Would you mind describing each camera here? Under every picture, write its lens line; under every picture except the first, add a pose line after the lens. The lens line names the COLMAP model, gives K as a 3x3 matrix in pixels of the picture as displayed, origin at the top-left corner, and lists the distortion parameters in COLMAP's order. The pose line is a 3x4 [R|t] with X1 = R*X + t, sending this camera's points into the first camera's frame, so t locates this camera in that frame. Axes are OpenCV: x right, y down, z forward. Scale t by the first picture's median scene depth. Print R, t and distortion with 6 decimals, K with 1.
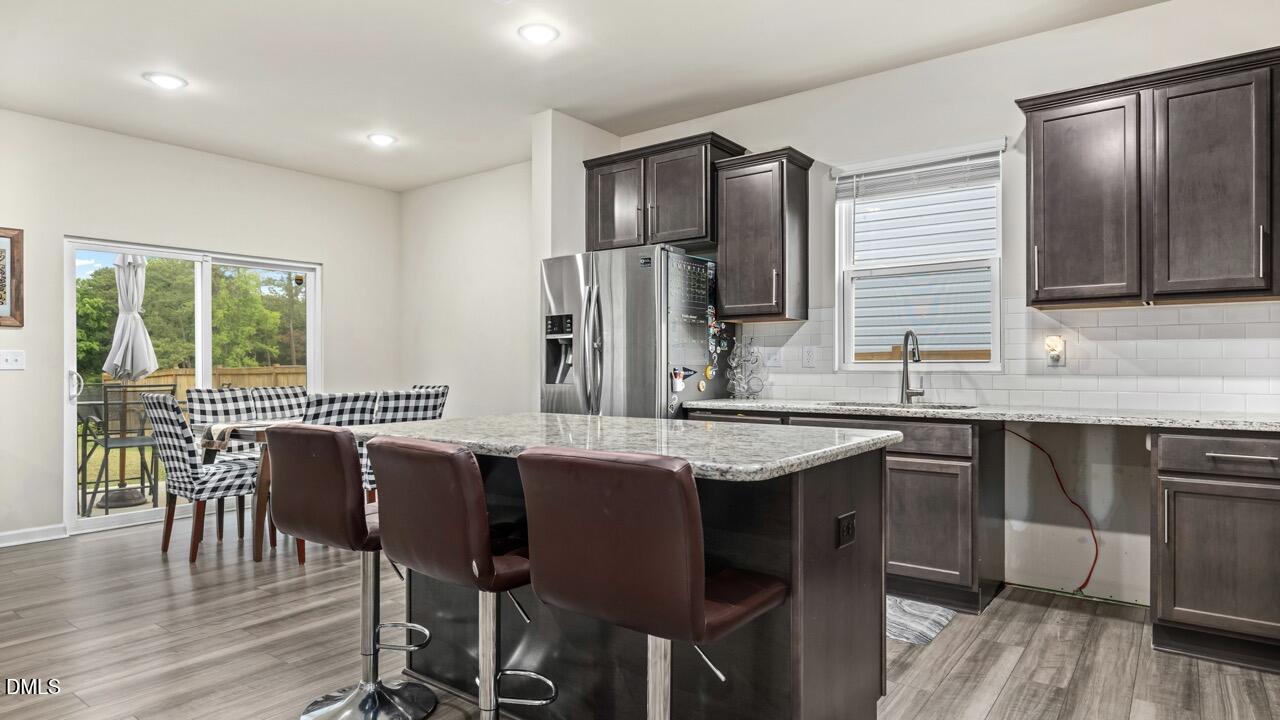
lens RADIAL K [[729.6, 0, 638.8], [0, 729.6, 366.2], [0, 0, 1]] dist [0.001268, 0.000162]
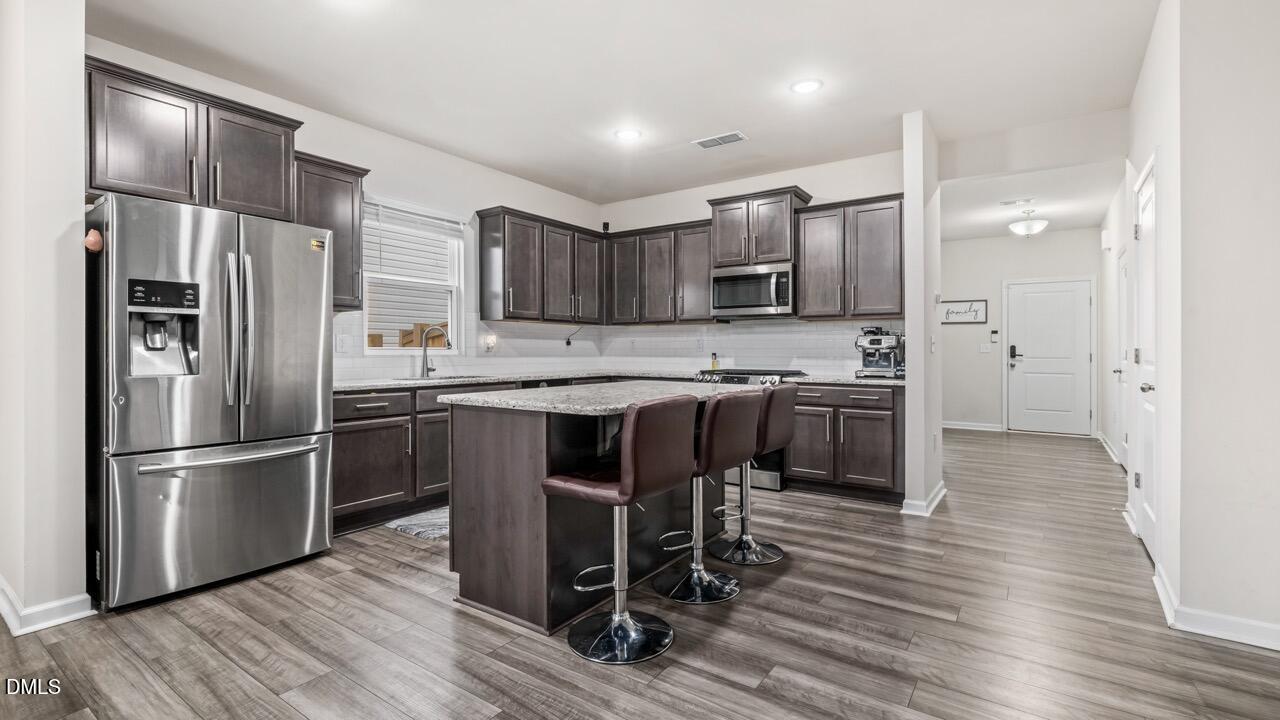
lens RADIAL K [[580.0, 0, 638.9], [0, 580.0, 354.1], [0, 0, 1]] dist [-0.000391, -0.000184]
pose [[-0.029977, -0.001754, 0.999549, -0.842113], [-0.002323, 0.999996, 0.001685, 0.002293], [-0.999548, -0.002272, -0.029980, 0.630837]]
